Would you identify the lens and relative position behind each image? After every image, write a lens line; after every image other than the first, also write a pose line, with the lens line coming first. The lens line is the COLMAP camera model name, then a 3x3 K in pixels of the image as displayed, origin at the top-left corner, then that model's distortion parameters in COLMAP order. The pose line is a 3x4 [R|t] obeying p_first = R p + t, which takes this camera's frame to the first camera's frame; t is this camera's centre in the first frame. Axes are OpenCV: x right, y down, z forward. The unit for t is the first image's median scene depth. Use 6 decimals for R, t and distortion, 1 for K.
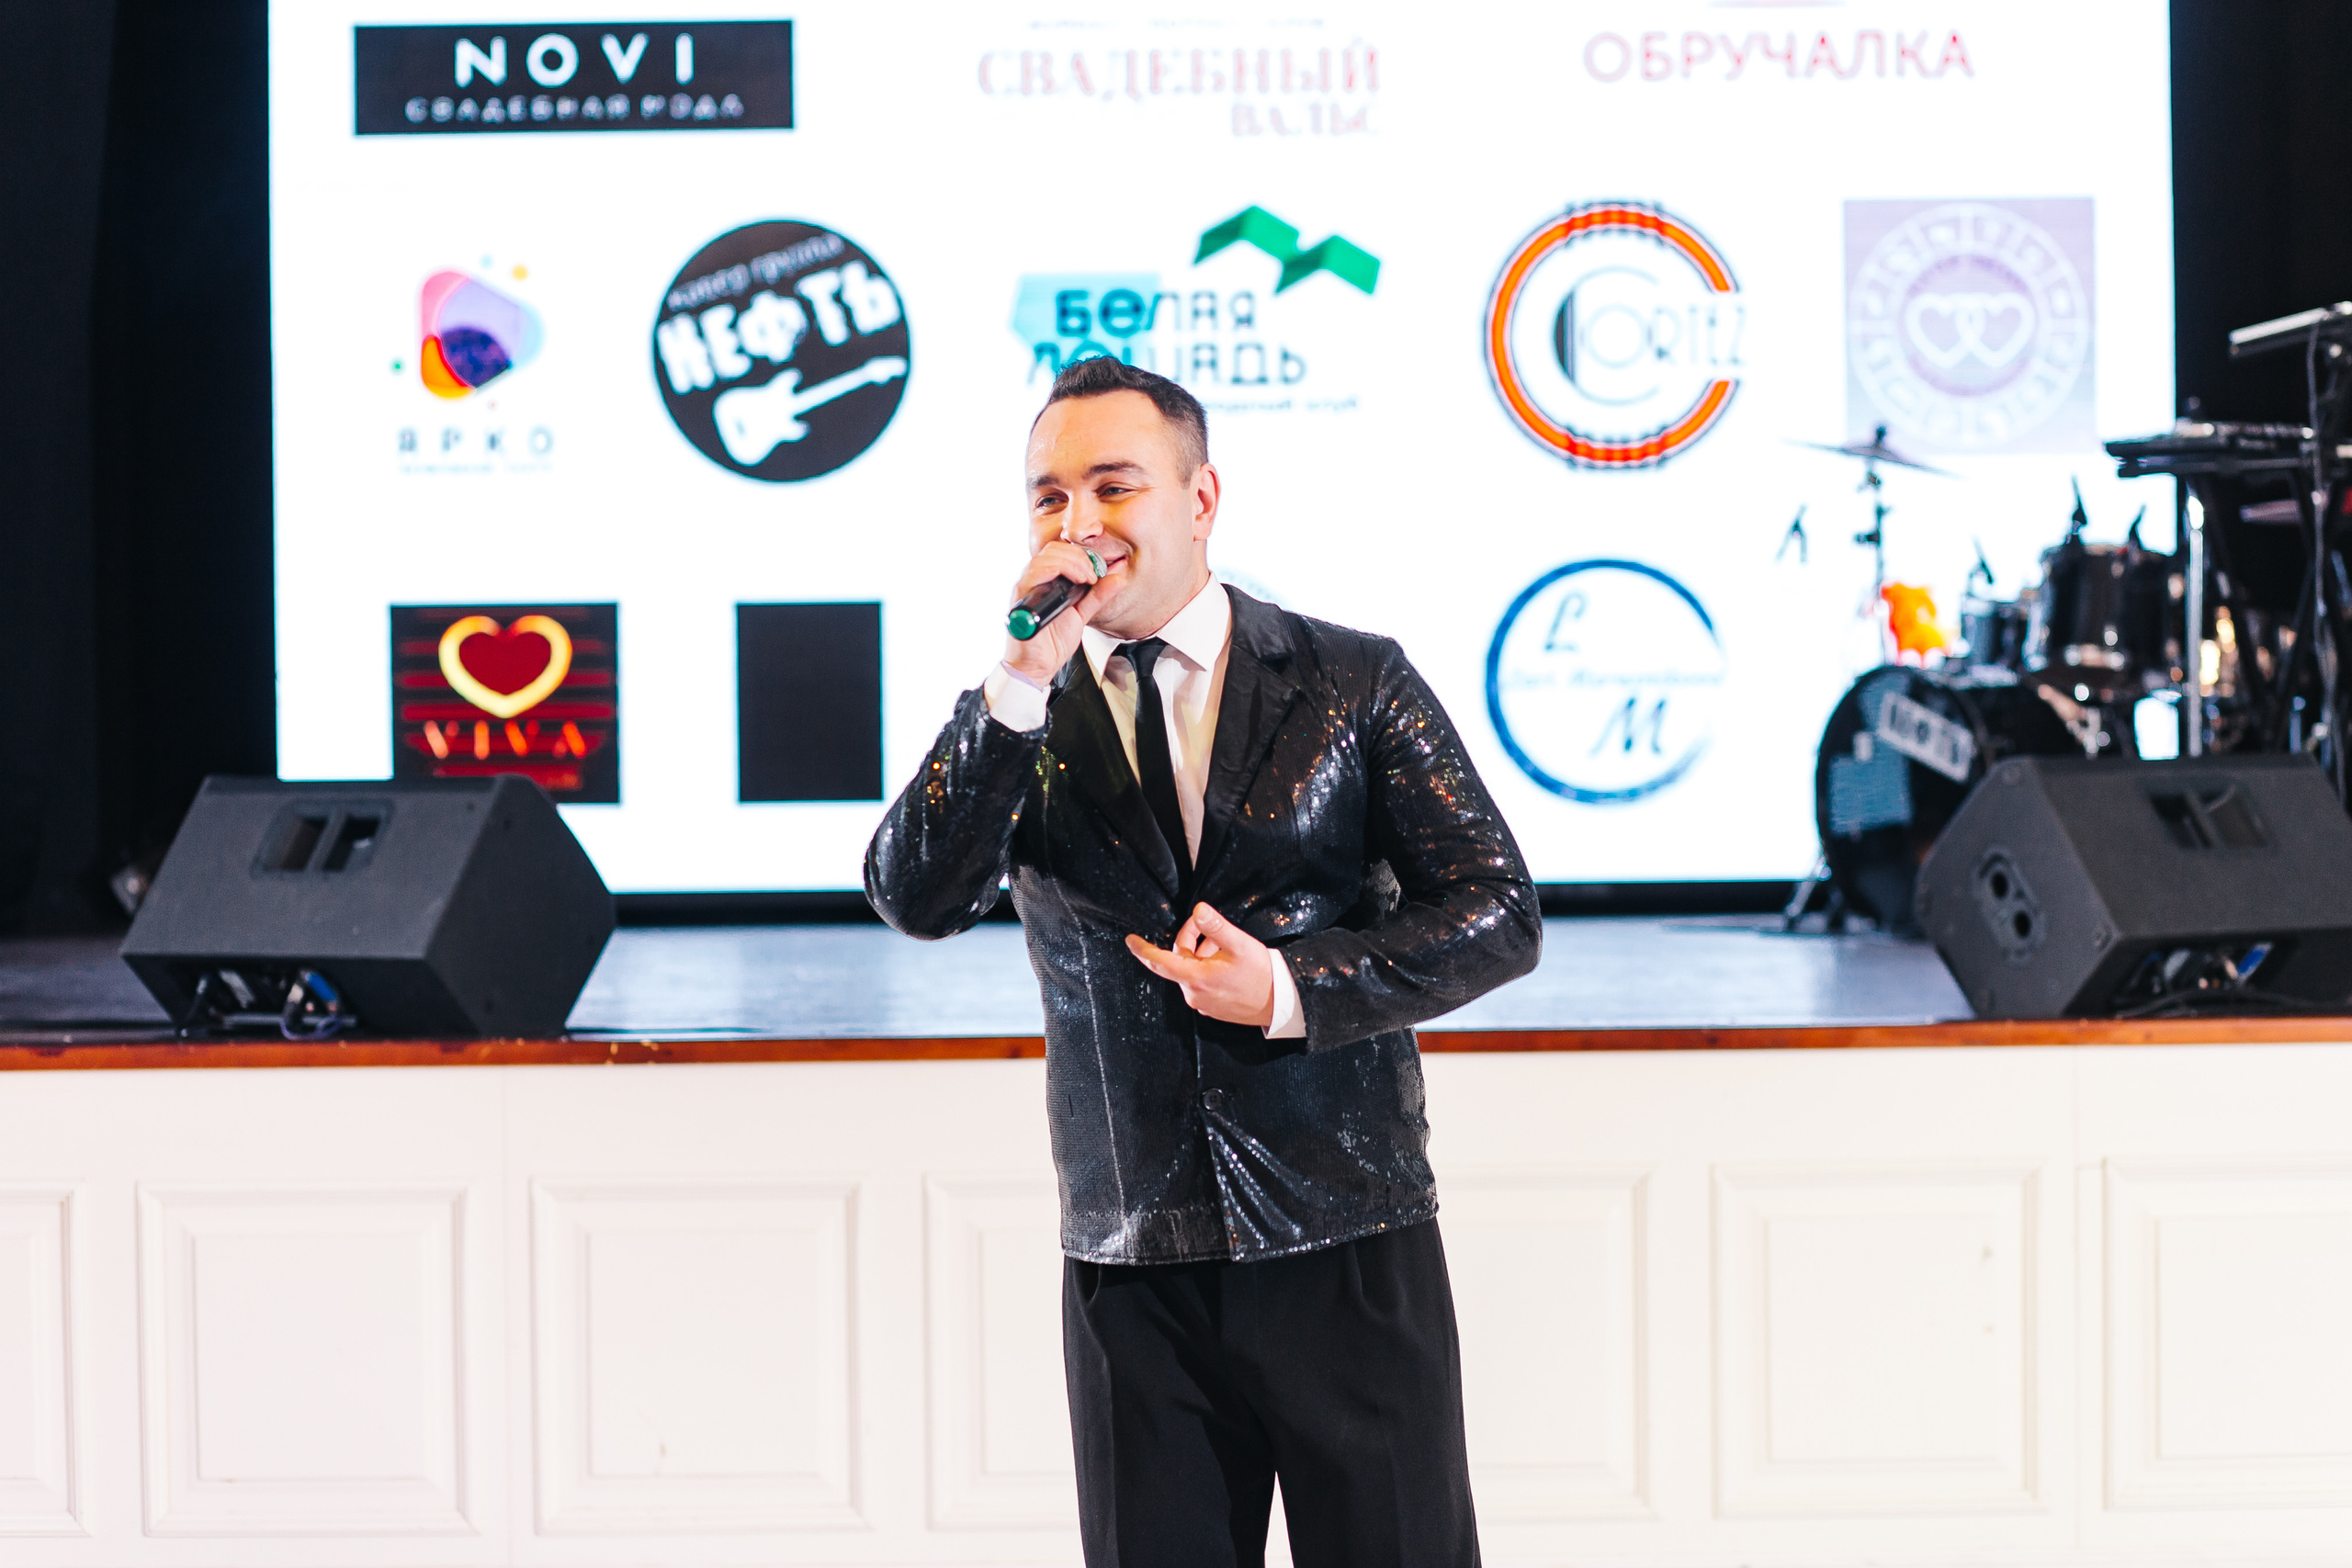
lens RADIAL K [[5699.4, 0, 1281.4], [0, 5699.4, 785.5], [0, 0, 1]] dist [-0.026456, -0.909816]
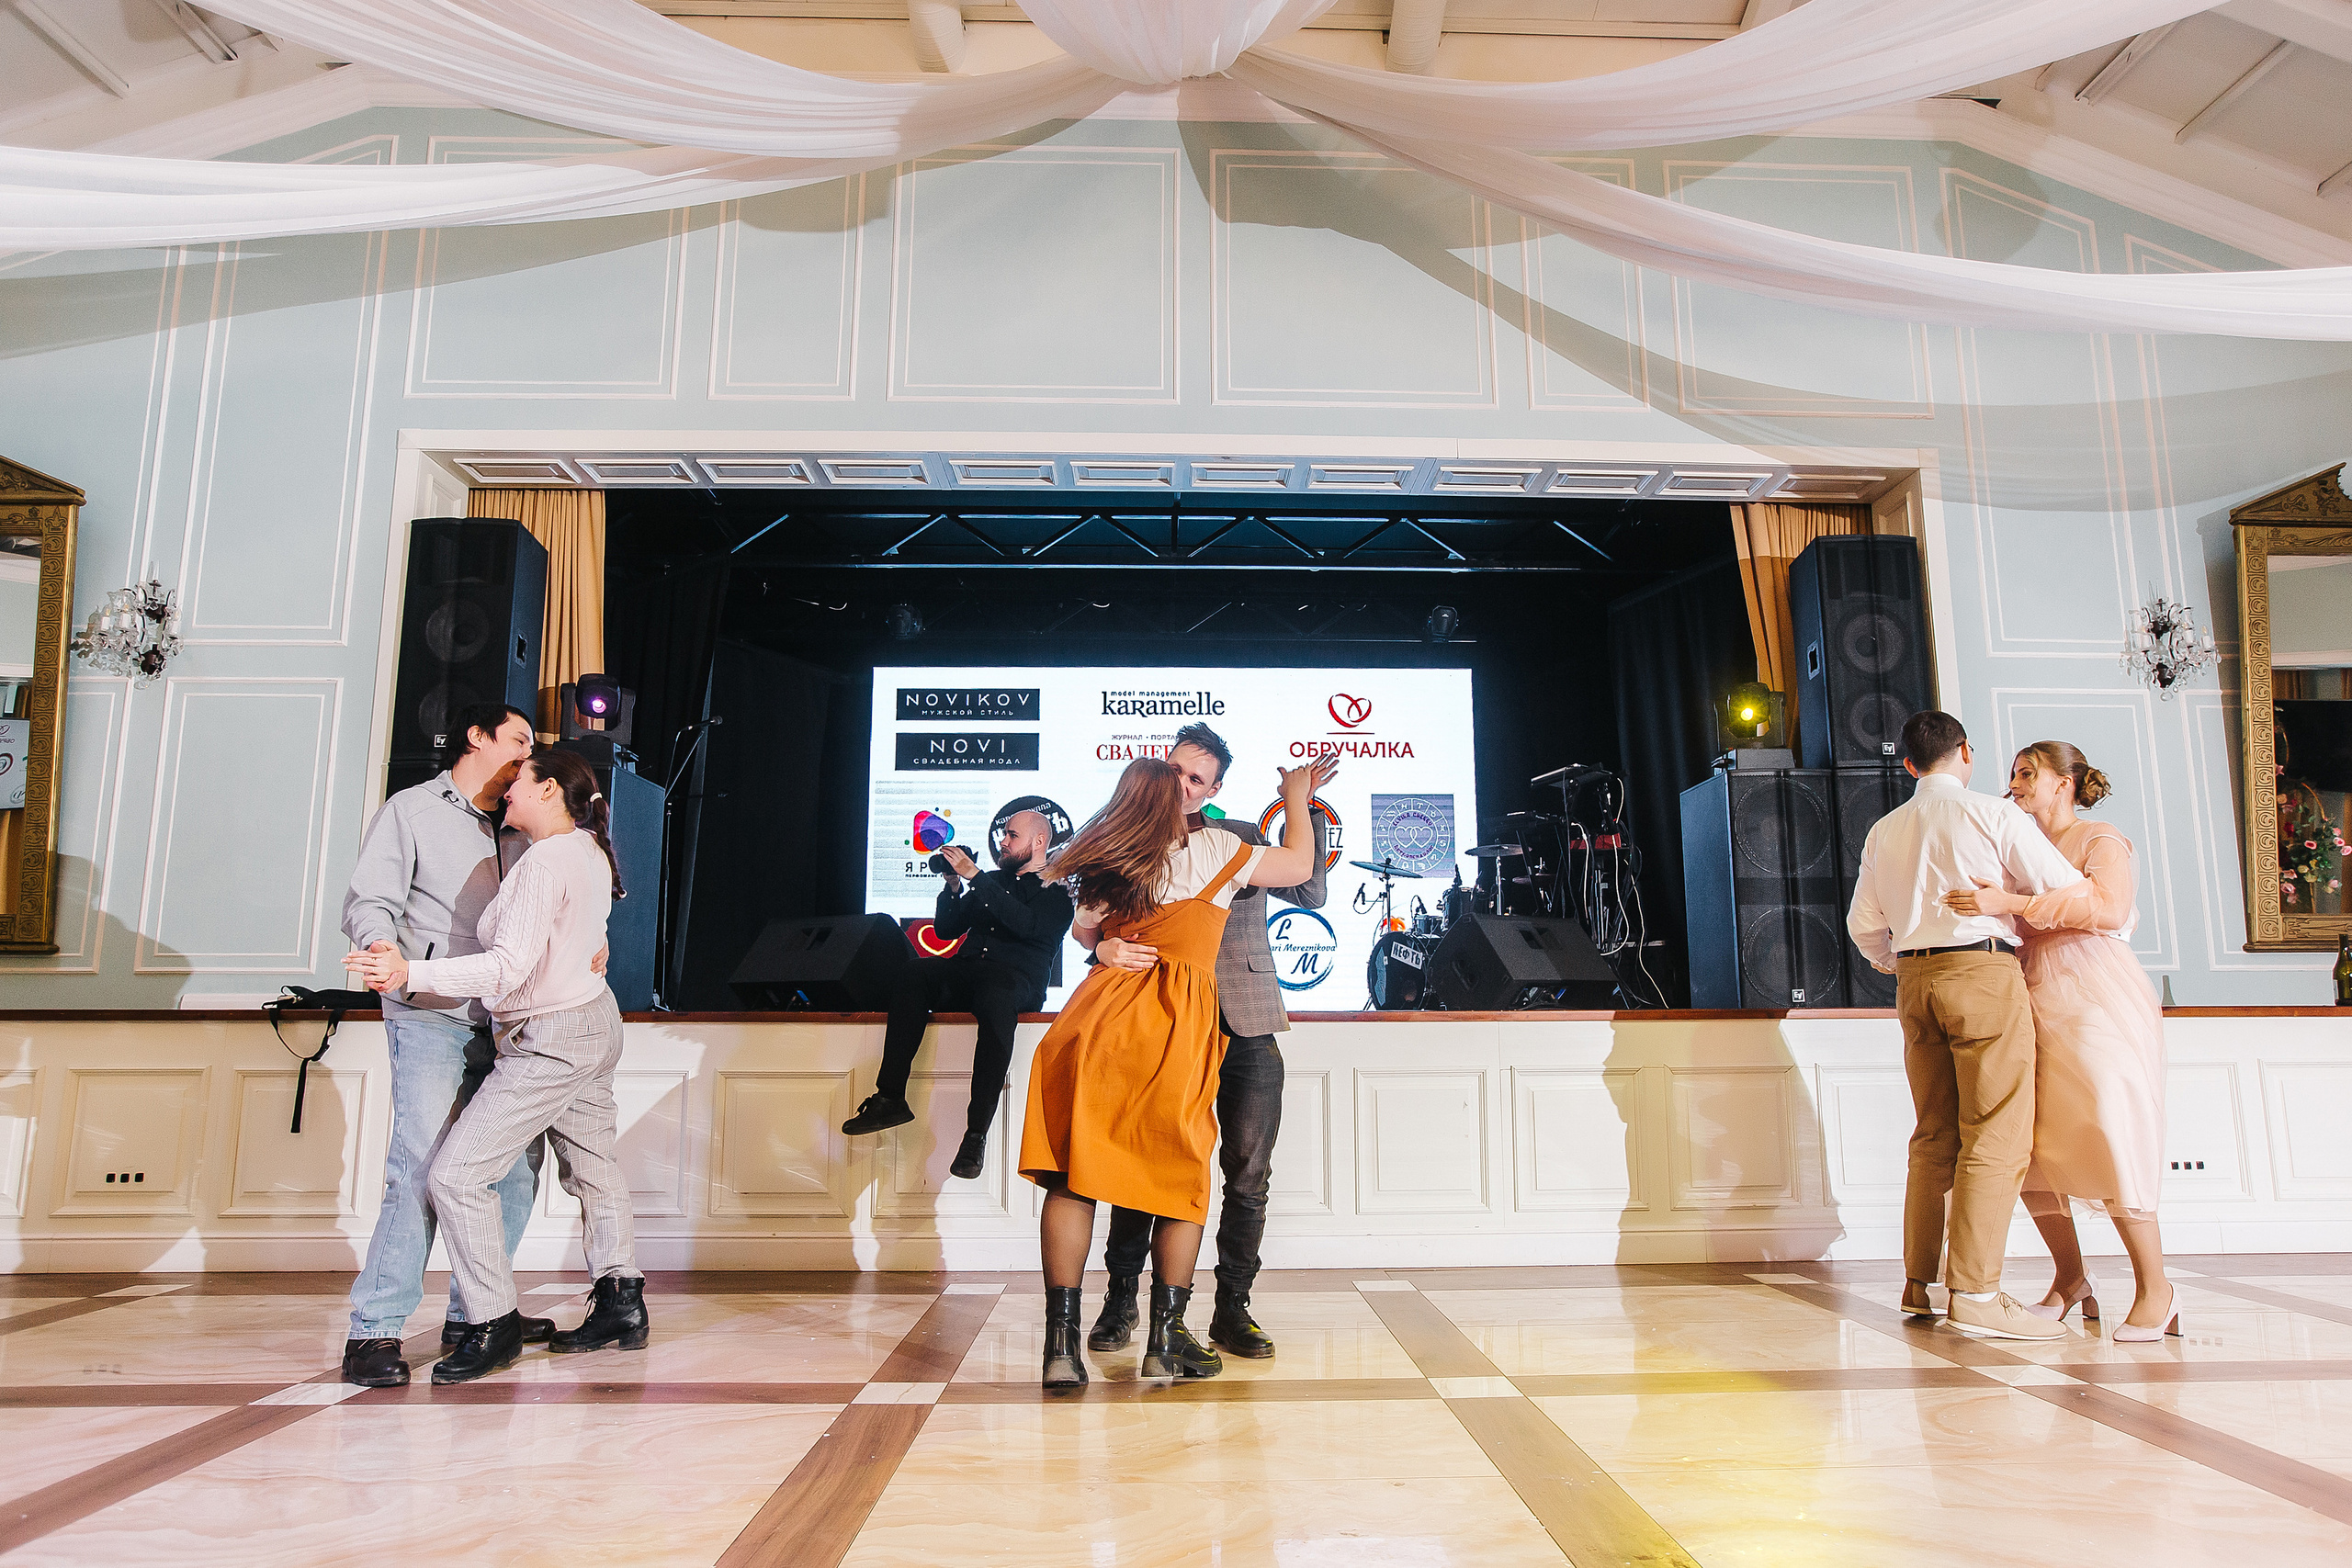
lens RADIAL K [[1397.6, 0, 1221.6], [0, 1397.6, 810.5], [0, 0, 1]] dist [-0.042825, 0.034879]
pose [[0.999864, 0.009450, 0.013538, 0.005398], [-0.006926, 0.984426, -0.175665, 0.041185], [-0.014987, 0.175548, 0.984357, 0.247696]]
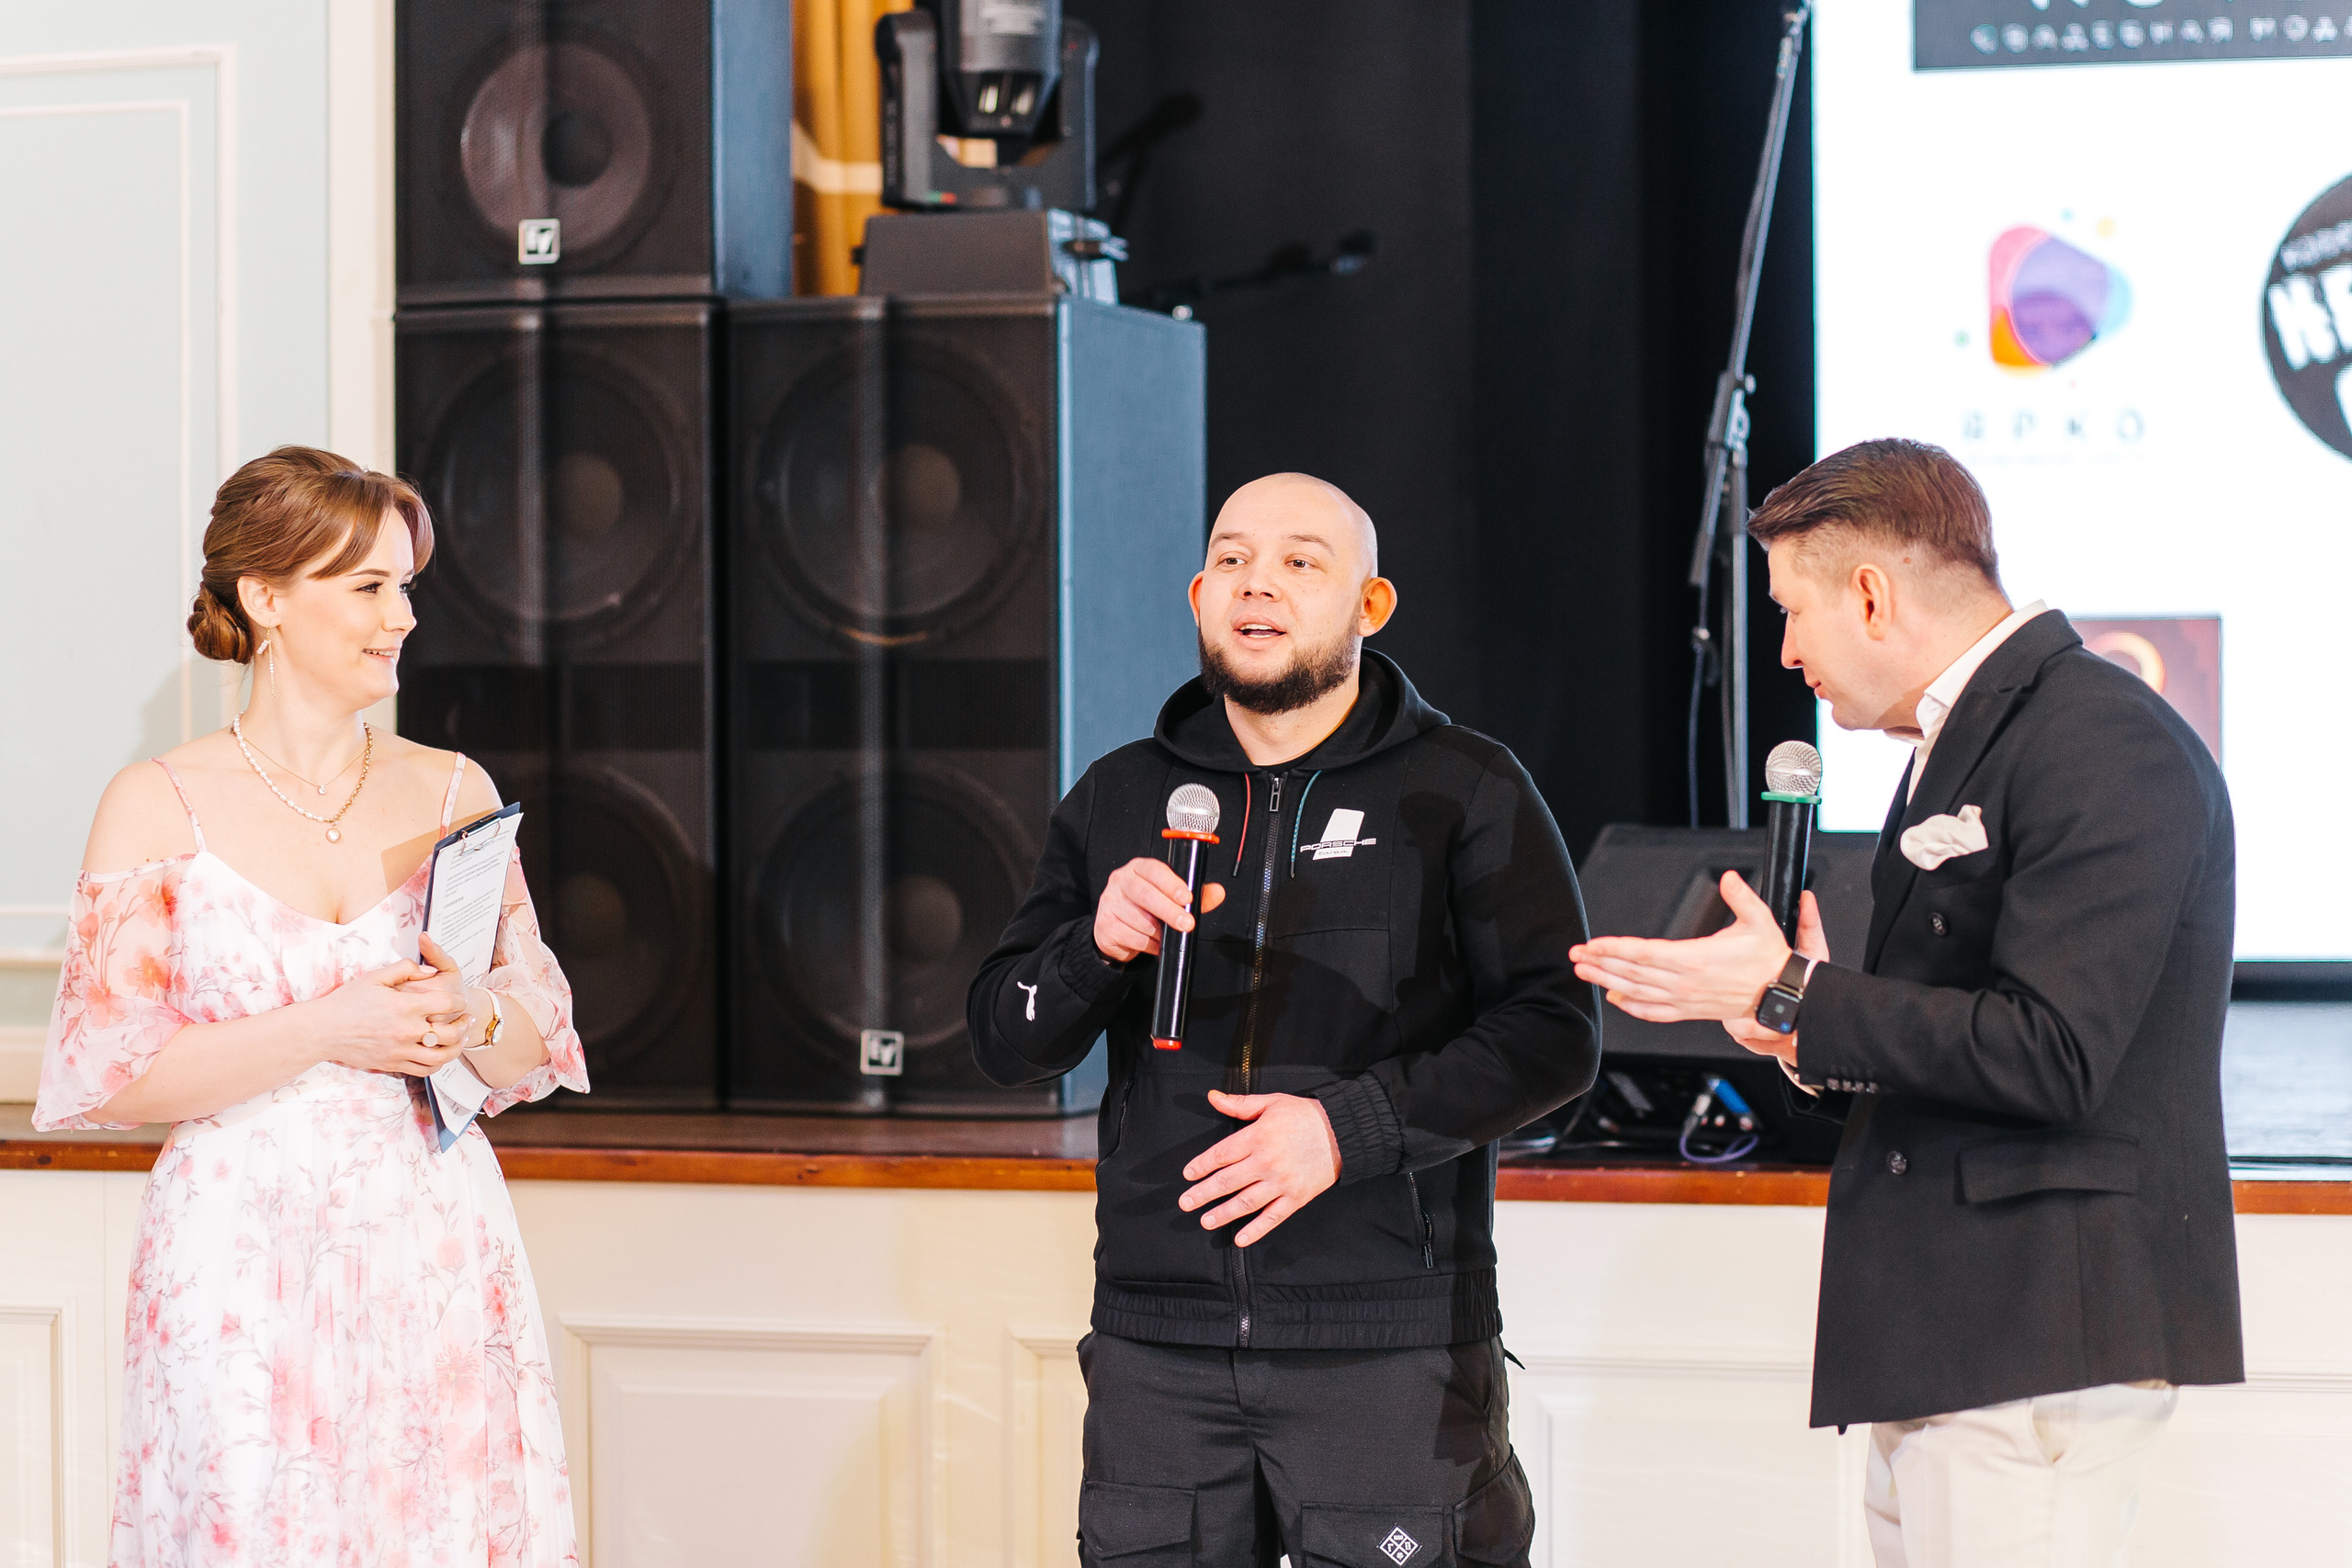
lens RADIAL K [[5699.4, 0, 1281.4], [0, 5699.4, 785.5], [0, 0, 1]] dist [-0.026456, -0.909816]
pose [[0.953316, 0.008236, -0.301862, 0.005428], [-0.010046, 0.999940, -0.004444, -0.002279], [0.301808, 0.007269, 0.953341, 0.157069]]
